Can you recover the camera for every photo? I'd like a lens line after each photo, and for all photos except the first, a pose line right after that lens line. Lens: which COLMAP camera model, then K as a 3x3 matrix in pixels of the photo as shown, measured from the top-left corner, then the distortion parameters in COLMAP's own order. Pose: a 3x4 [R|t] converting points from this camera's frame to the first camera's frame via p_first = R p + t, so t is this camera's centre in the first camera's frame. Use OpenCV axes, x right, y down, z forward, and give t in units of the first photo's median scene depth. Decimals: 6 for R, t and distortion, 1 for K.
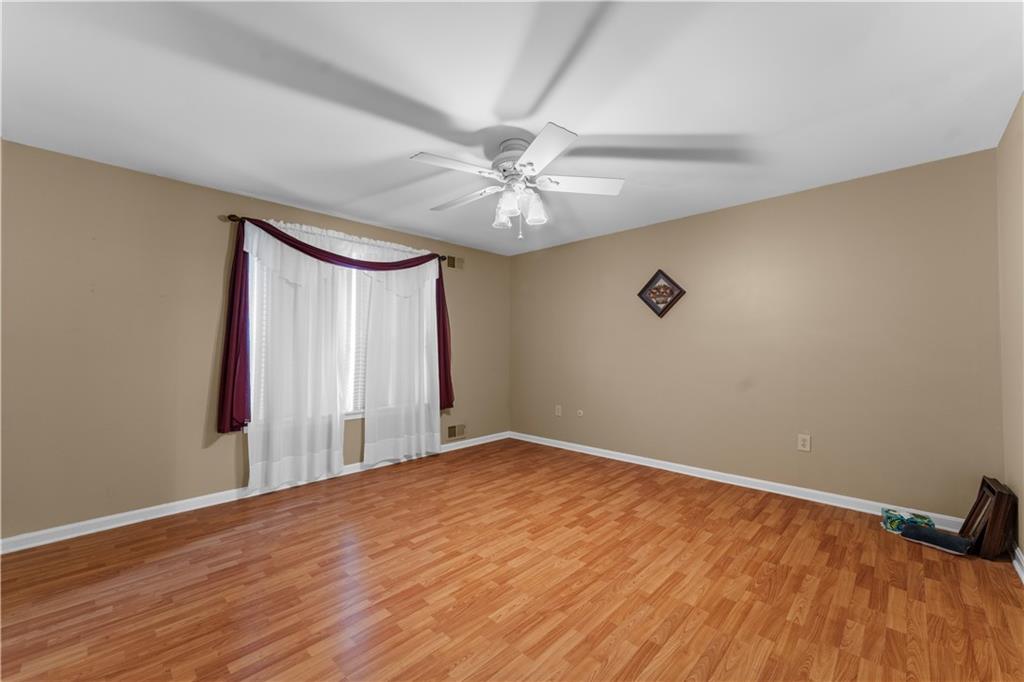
lens RADIAL K [[411.5, 0, 513.8], [0, 411.5, 341.1], [0, 0, 1]] dist [0.002670, 0.000445]
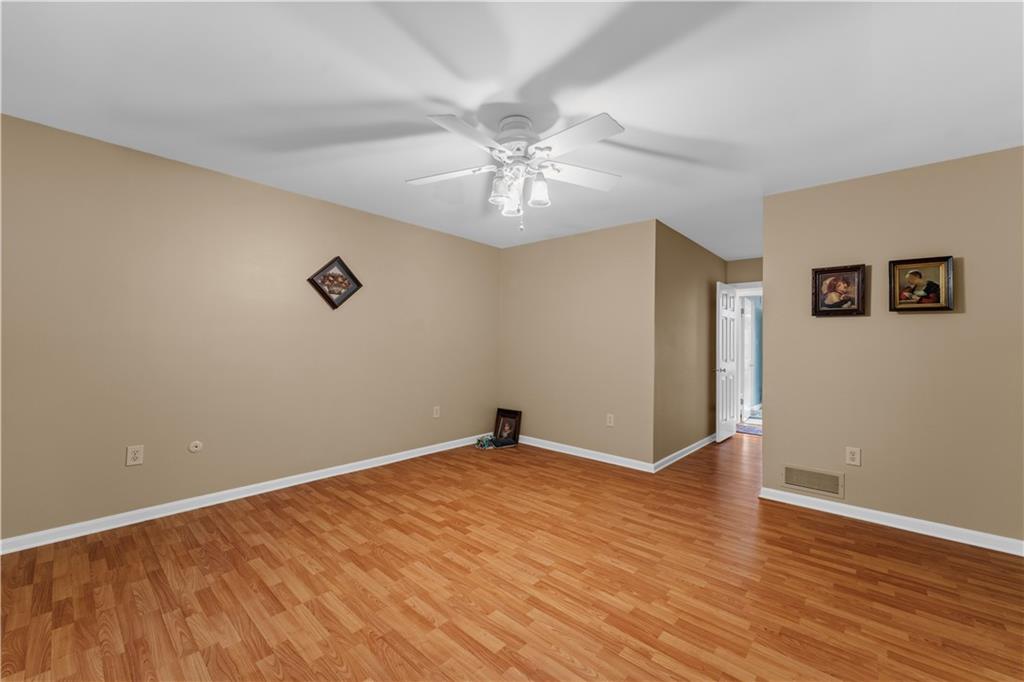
lens RADIAL K [[411.5, 0, 513.1], [0, 411.5, 342.6], [0, 0, 1]] dist [0.002670, 0.000445]
pose [[-0.051796, 0.006719, 0.998635, -0.767821], [-0.030750, 0.999492, -0.008319, 0.014809], [-0.998184, -0.031139, -0.051563, 0.887108]]
